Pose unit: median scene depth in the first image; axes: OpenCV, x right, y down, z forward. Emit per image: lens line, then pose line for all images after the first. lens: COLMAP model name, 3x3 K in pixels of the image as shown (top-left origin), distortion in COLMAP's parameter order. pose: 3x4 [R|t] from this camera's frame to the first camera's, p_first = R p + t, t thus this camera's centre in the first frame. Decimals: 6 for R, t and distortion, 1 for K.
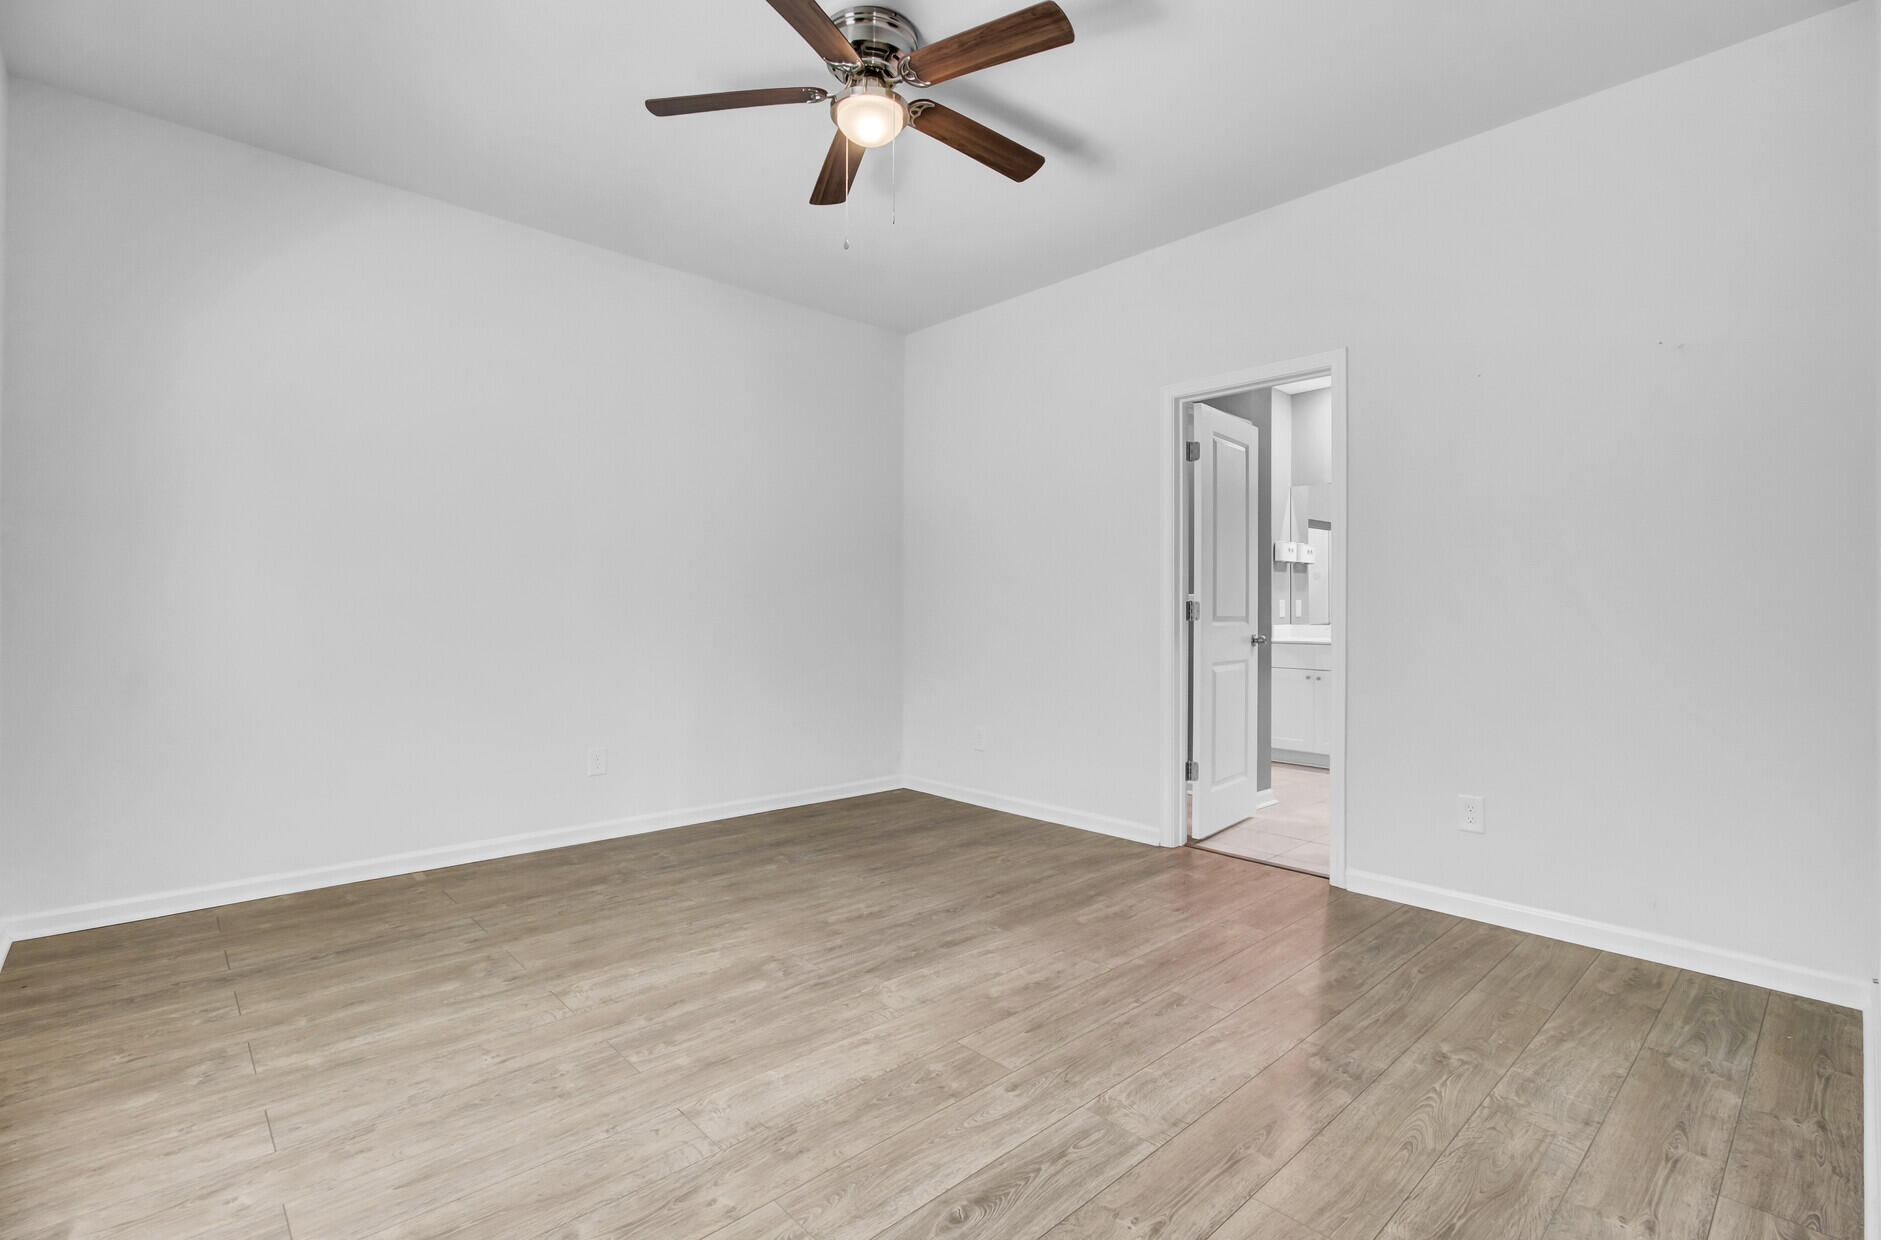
lens RADIAL K [[865.7, 0, 949.4], [0, 865.7, 615.3], [0, 0, 1]] dist [-0.000148, 0.000271]
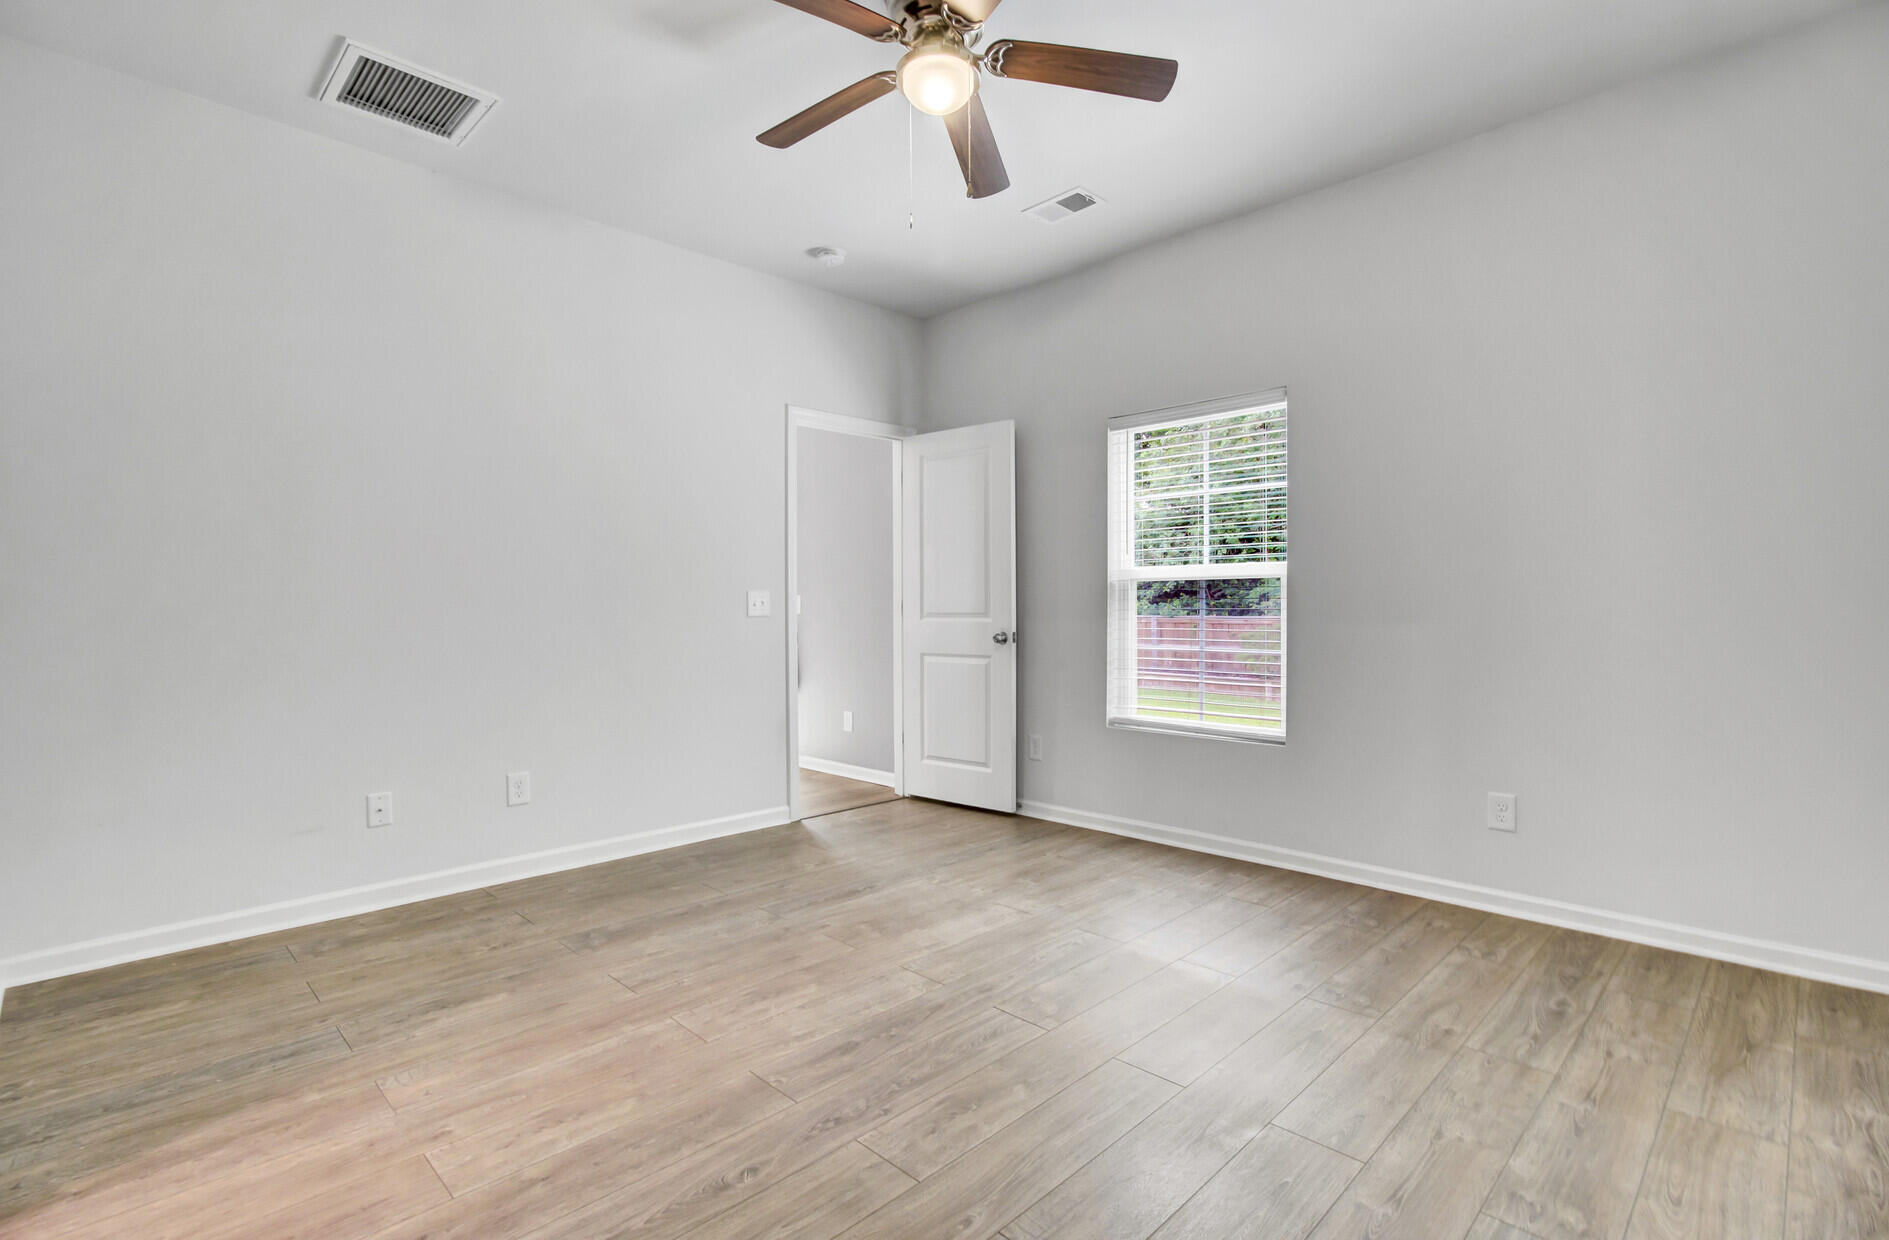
lens RADIAL K [[869.4, 0, 953.4], [0, 869.4, 615.2], [0, 0, 1]] dist [-0.000148, 0.000271]
pose [[-0.999085, 0.000492, -0.042777, -0.068898], [0.000031, 0.999942, 0.010780, -0.016657], [0.042780, 0.010769, -0.999026, 1.983486]]
